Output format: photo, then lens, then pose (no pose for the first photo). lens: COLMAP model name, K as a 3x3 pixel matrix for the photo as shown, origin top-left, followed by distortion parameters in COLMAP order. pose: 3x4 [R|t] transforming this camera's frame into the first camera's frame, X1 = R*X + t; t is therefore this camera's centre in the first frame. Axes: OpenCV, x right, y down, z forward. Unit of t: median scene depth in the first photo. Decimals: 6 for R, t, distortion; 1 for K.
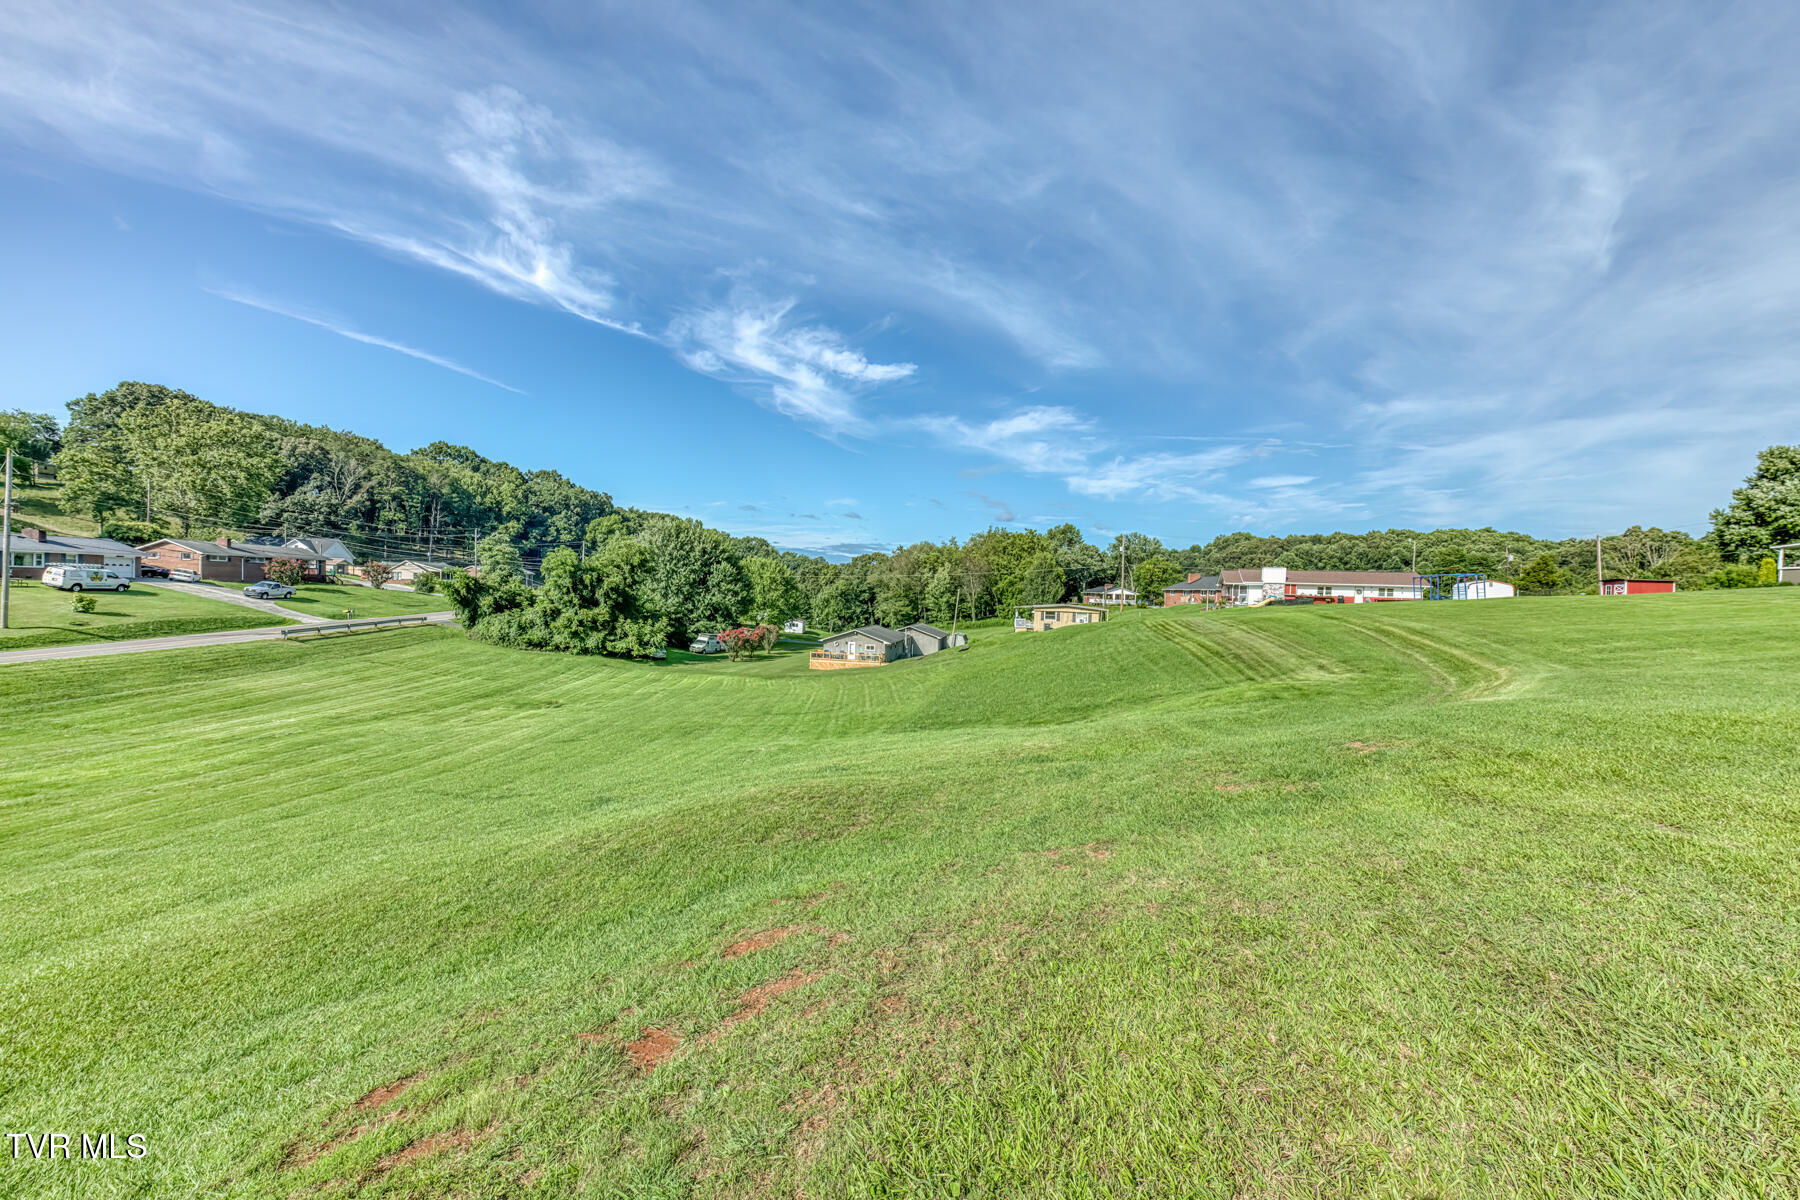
lens RADIAL K [[702.8, 0, 904.9], [0, 702.8, 620.9], [0, 0, 1]] dist [0.006996, -0.000380]
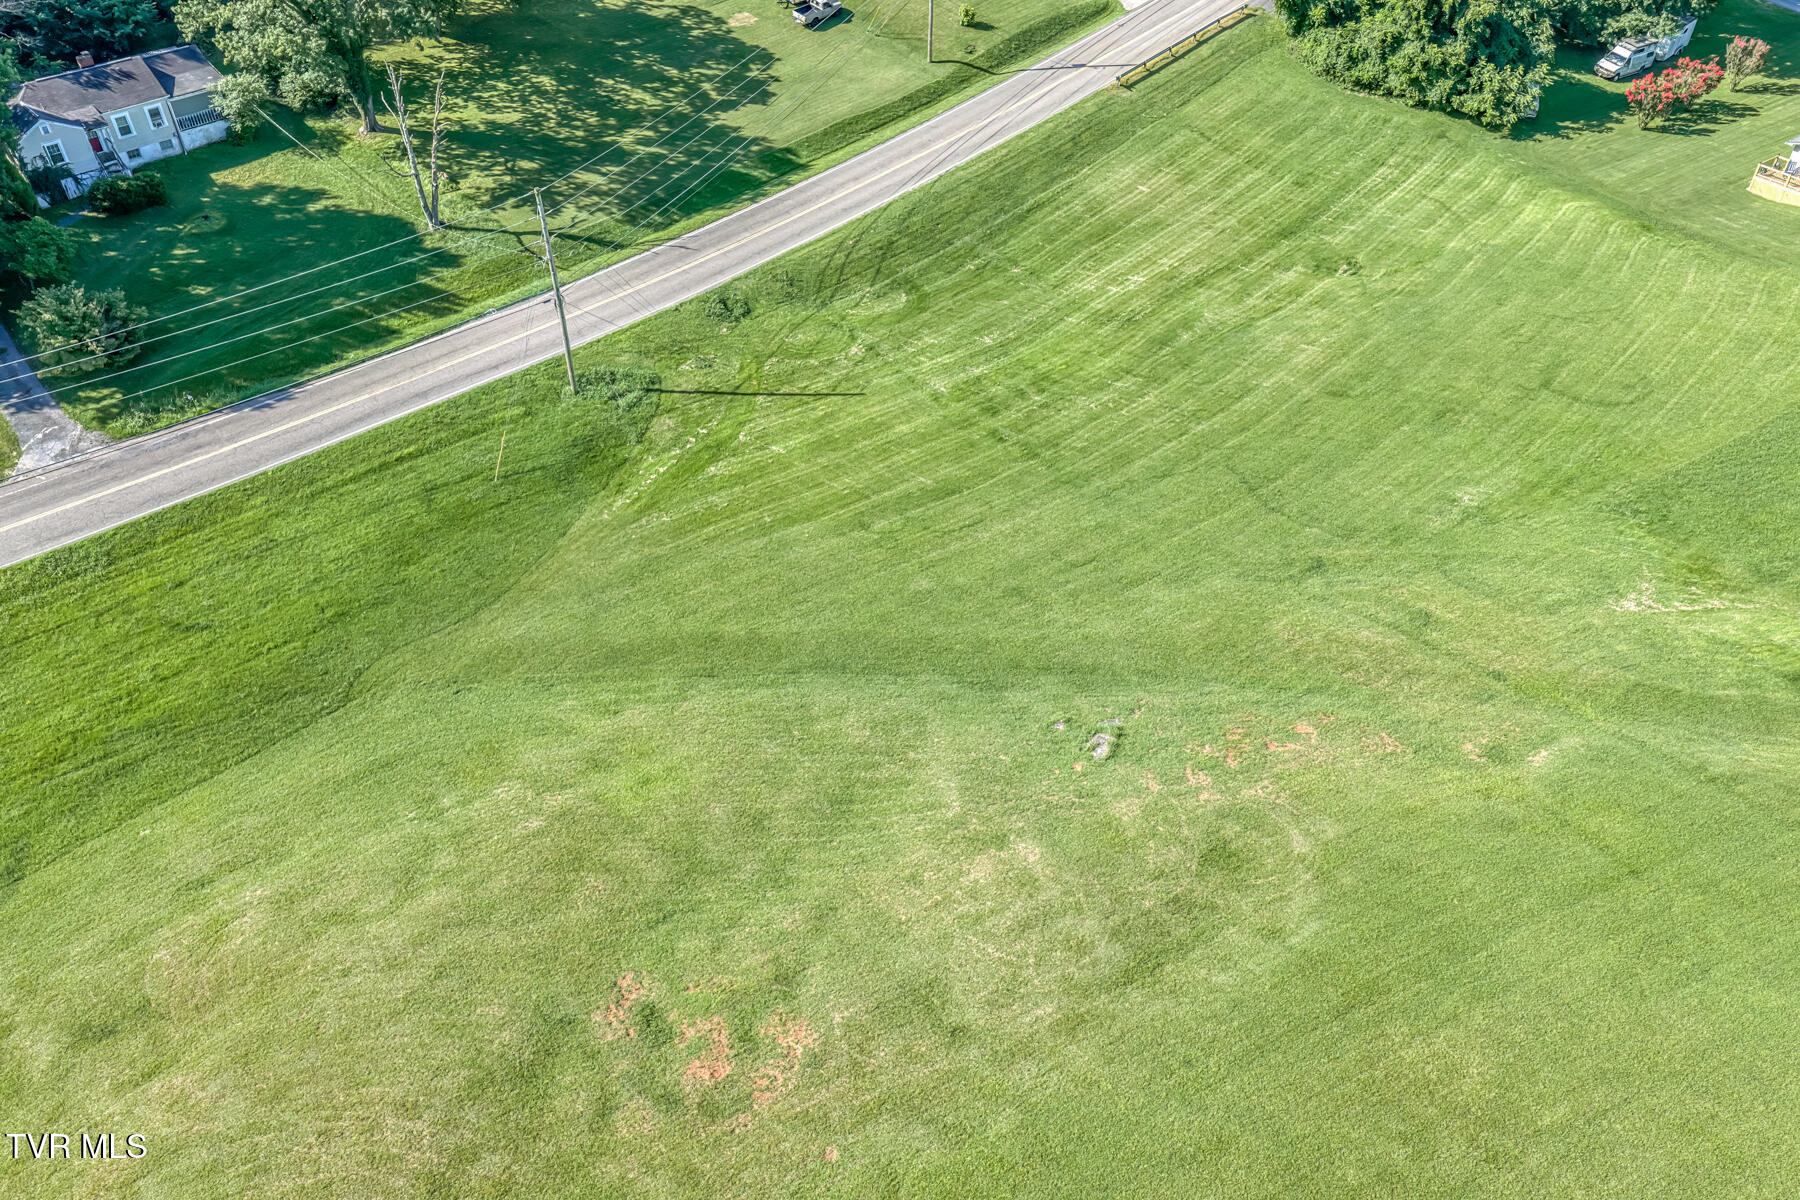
lens RADIAL K [[1467.8, 0, 894.9], [0, 1467.8, 602.3], [0, 0, 1]] dist [0.010483, -0.007241]
pose [[0.709613, 0.425702, -0.561451, 0.236540], [0.010567, 0.790327, 0.612594, -0.491989], [0.704512, -0.440638, 0.556328, -0.469969]]
